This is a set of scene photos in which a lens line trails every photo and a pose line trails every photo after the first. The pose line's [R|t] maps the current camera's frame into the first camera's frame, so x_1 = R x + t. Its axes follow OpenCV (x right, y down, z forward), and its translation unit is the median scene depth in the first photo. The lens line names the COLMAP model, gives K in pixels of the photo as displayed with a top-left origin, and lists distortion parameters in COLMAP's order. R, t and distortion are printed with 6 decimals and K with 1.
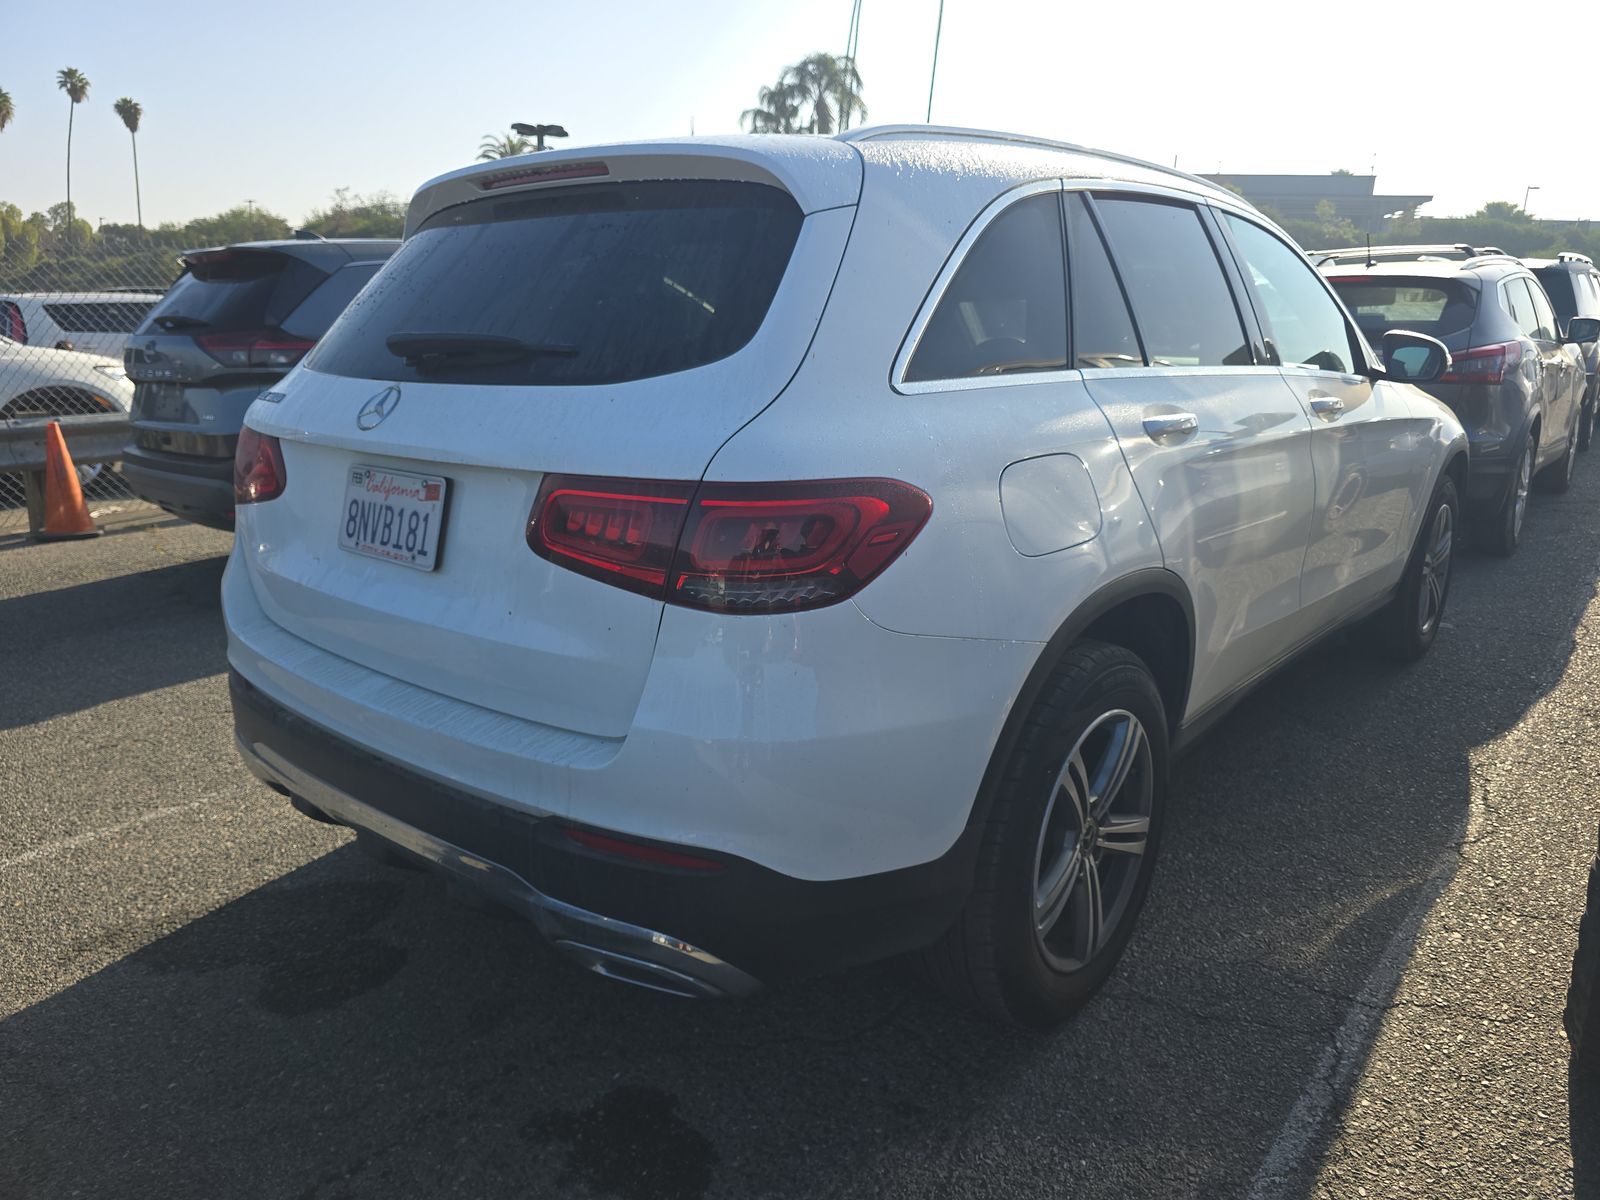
lens RADIAL K [[1126.6, 0, 790.1], [0, 1126.6, 577.2], [0, 0, 1]] dist [0.064869, -0.076584]
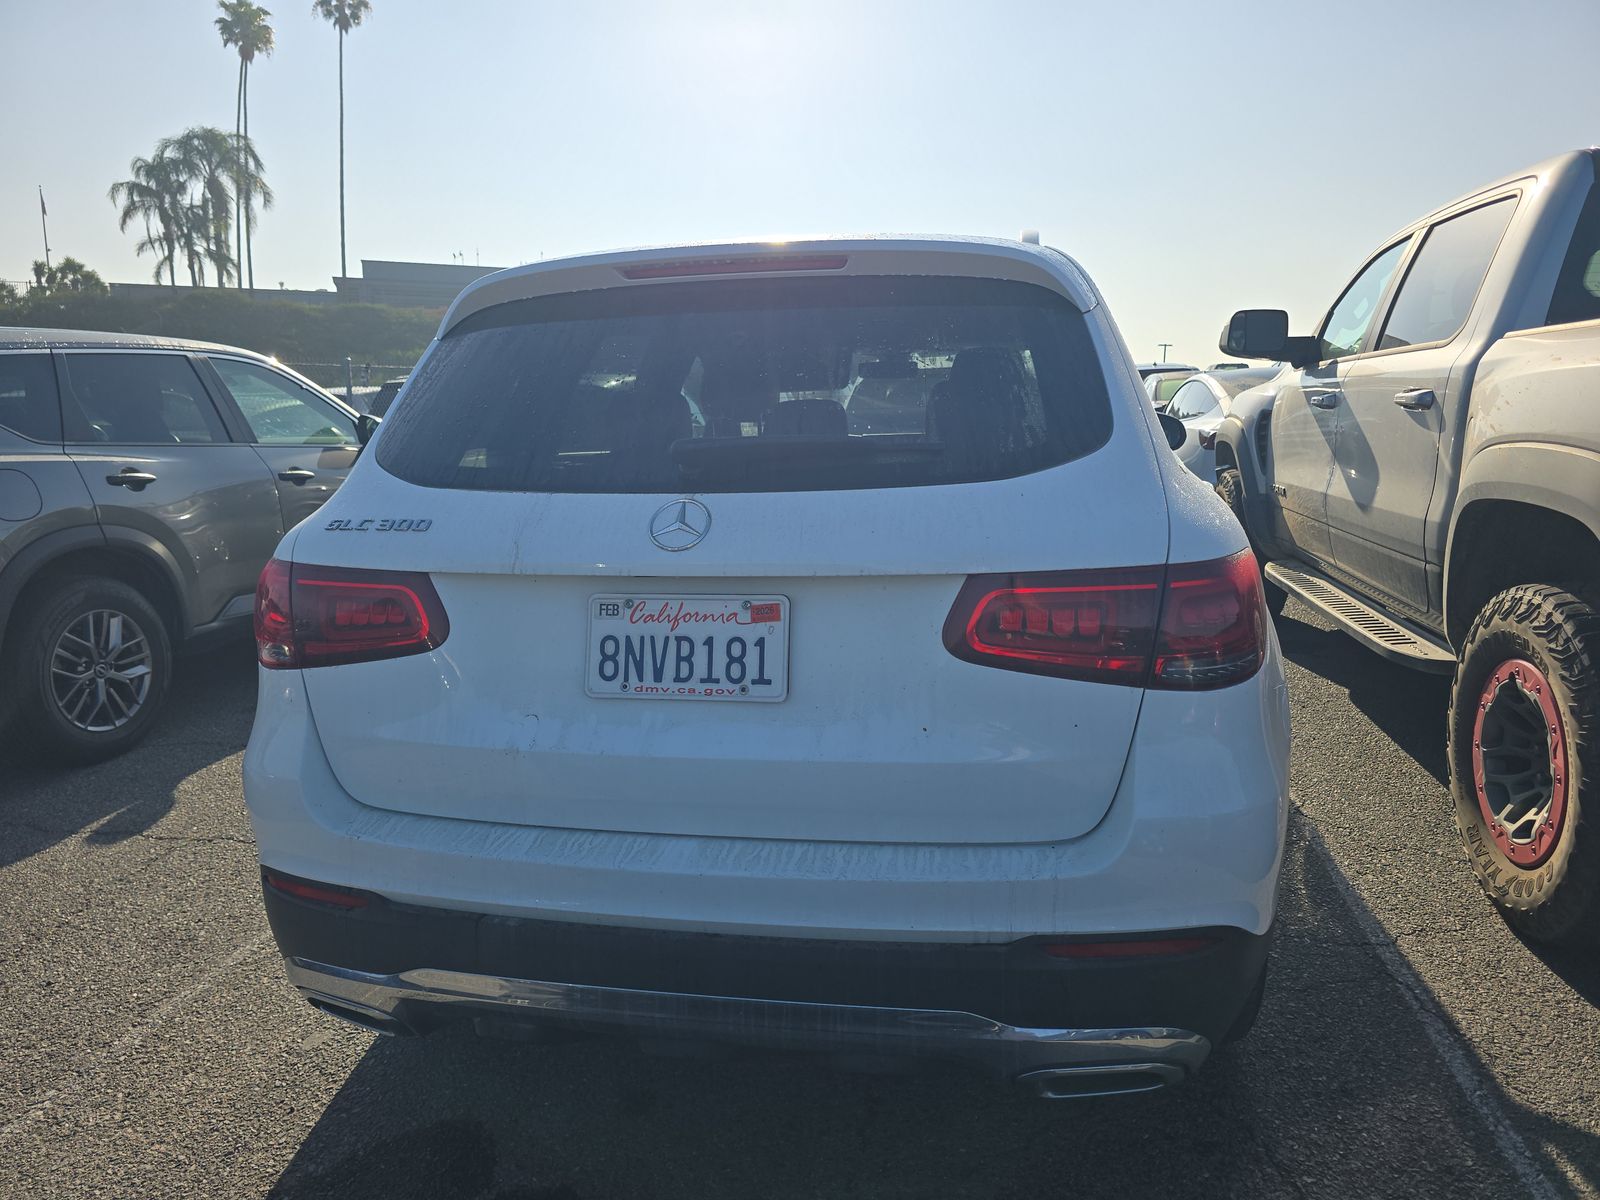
lens RADIAL K [[1126.6, 0, 790.1], [0, 1126.6, 577.2], [0, 0, 1]] dist [0.064869, -0.076584]
pose [[0.872874, -0.097893, 0.478026, -0.661571], [0.133420, 0.990218, -0.040842, -0.058728], [-0.469352, 0.099428, 0.877396, 0.197847]]
